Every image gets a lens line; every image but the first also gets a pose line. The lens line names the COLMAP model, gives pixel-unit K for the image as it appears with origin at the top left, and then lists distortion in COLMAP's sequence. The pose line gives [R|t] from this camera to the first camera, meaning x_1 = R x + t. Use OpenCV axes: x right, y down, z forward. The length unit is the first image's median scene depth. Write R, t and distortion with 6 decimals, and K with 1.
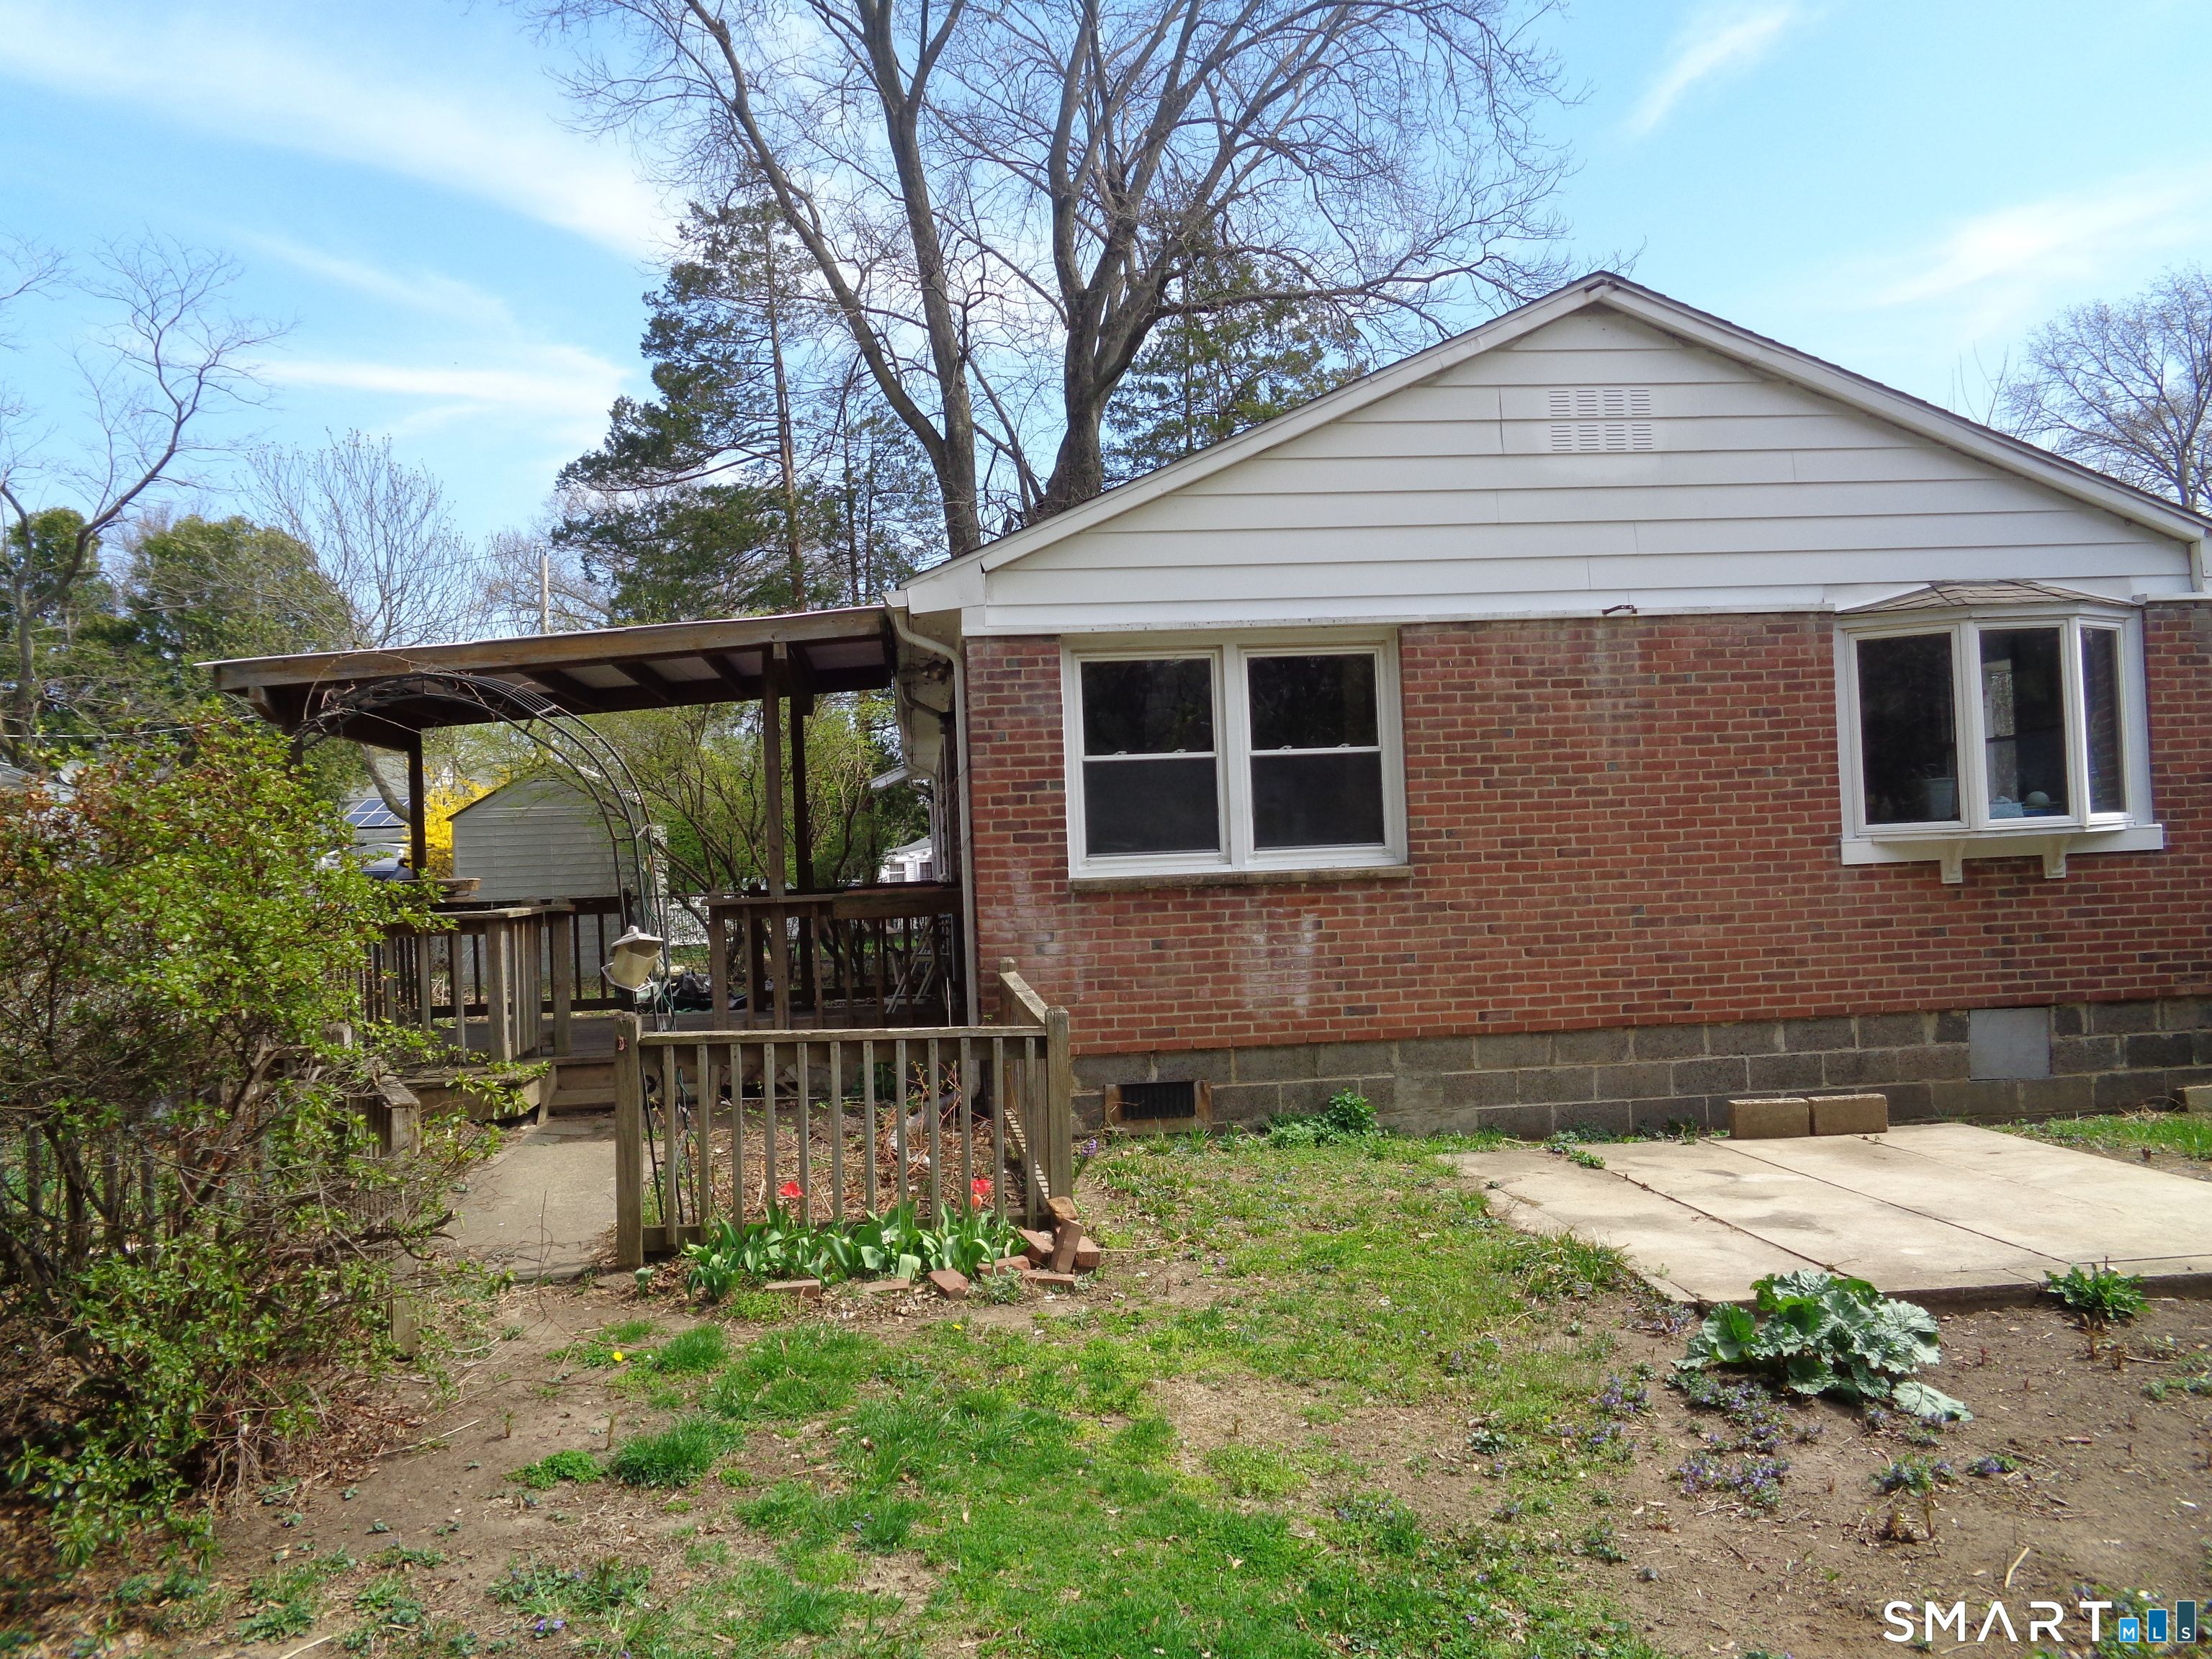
lens RADIAL K [[1676.8, 0, 1099.8], [0, 1676.8, 825.2], [0, 0, 1]] dist [0.003513, 0.011584]
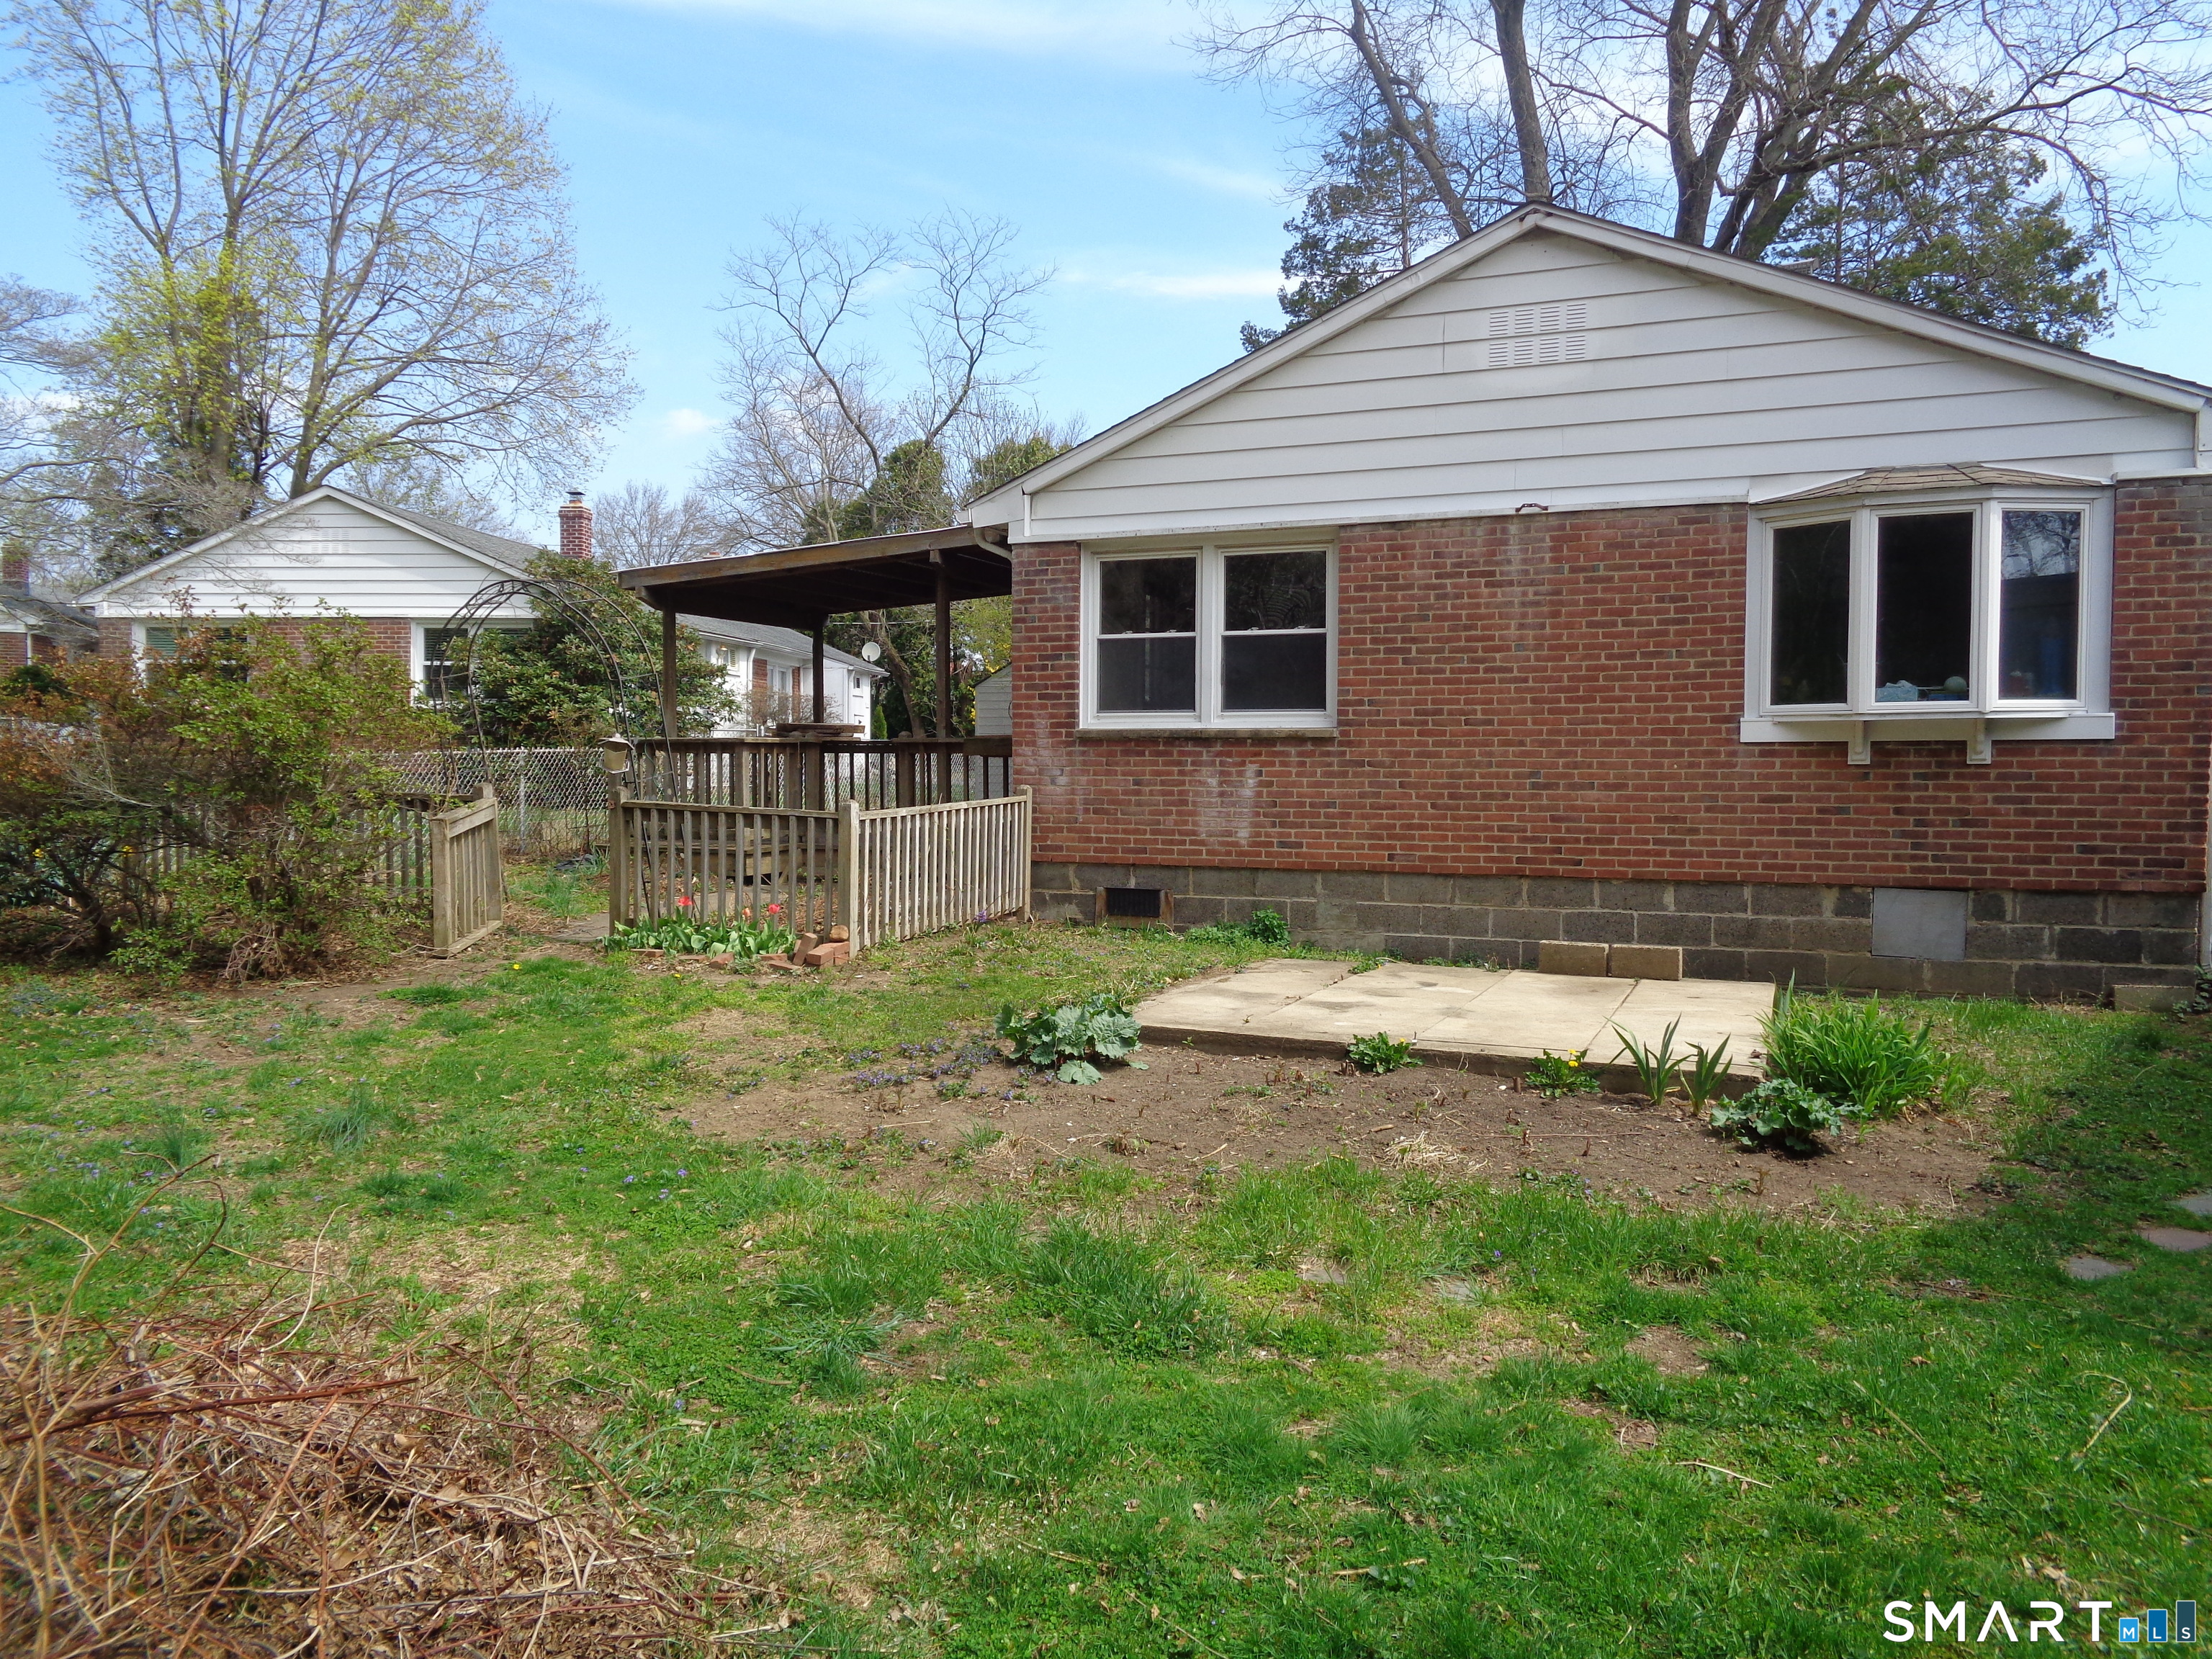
lens RADIAL K [[1676.8, 0, 1113.1], [0, 1676.8, 828.7], [0, 0, 1]] dist [0.003513, 0.011584]
pose [[0.875017, 0.061789, -0.480132, 0.615987], [-0.029739, 0.996809, 0.074082, 0.011446], [0.483177, -0.050545, 0.874062, -0.130675]]
